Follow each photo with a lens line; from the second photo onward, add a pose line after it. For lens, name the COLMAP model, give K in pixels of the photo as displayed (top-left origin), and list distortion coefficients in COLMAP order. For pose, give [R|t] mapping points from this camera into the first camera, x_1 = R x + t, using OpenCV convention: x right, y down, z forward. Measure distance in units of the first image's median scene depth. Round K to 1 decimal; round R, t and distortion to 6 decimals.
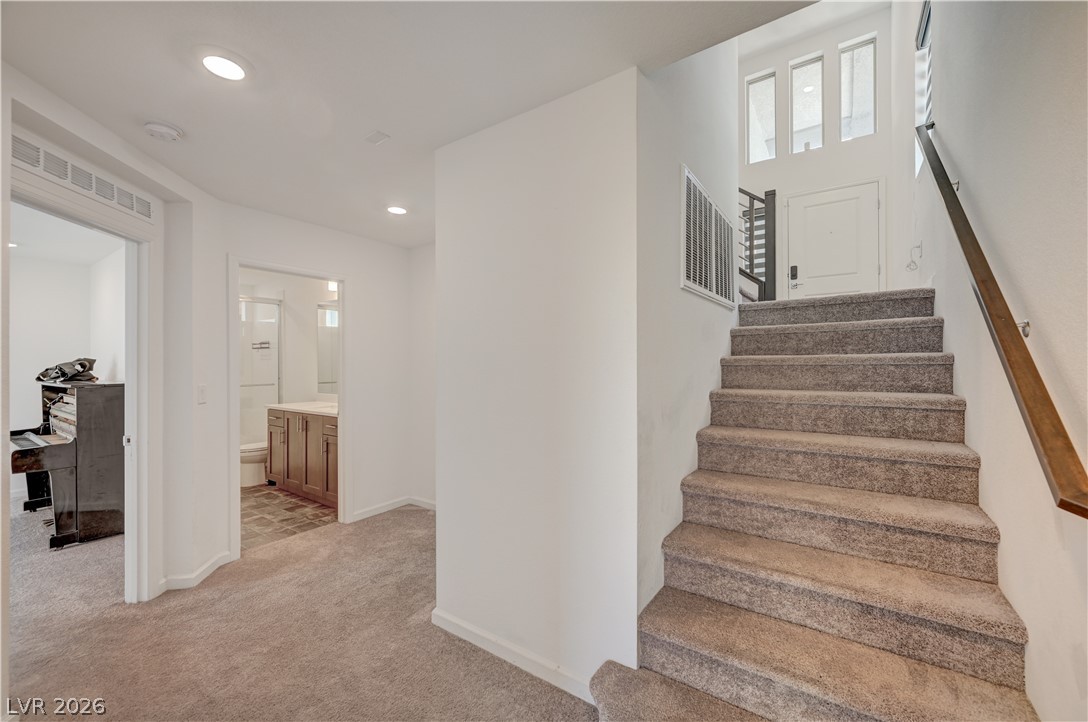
lens RADIAL K [[434.7, 0, 545.0], [0, 434.7, 363.0], [0, 0, 1]] dist [0.000962, -0.000063]
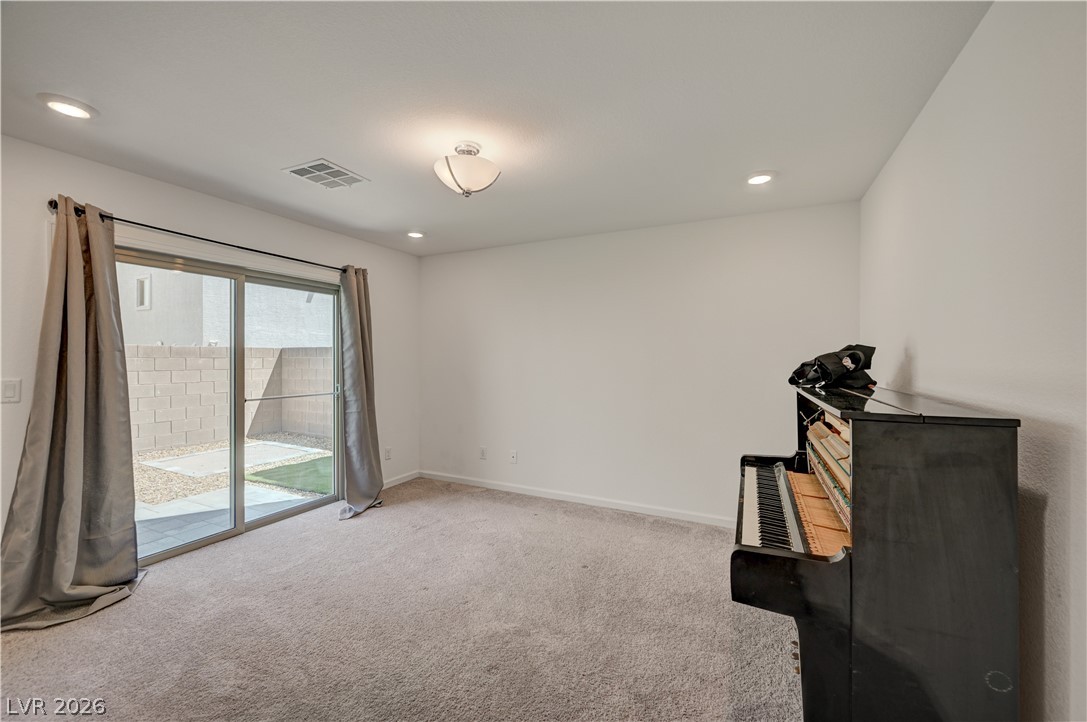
lens RADIAL K [[434.3, 0, 546.0], [0, 434.3, 356.0], [0, 0, 1]] dist [0.000962, -0.000063]
pose [[0.163274, 0.008566, -0.986544, -0.612814], [-0.007920, 0.999941, 0.007371, 0.001717], [0.986549, 0.006610, 0.163333, 0.552840]]
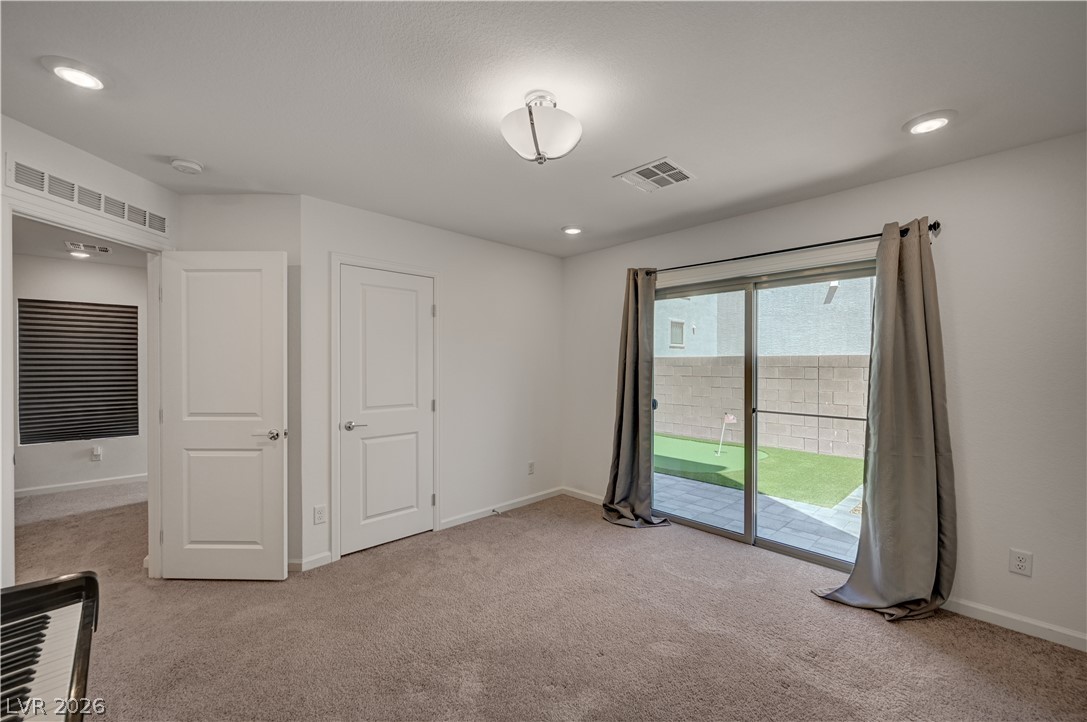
lens RADIAL K [[434.3, 0, 547.1], [0, 434.3, 365.3], [0, 0, 1]] dist [0.000962, -0.000063]
pose [[-0.983369, 0.005927, 0.181524, -0.956077], [0.006818, 0.999968, 0.004288, 0.003883], [-0.181493, 0.005455, -0.983377, 0.774802]]
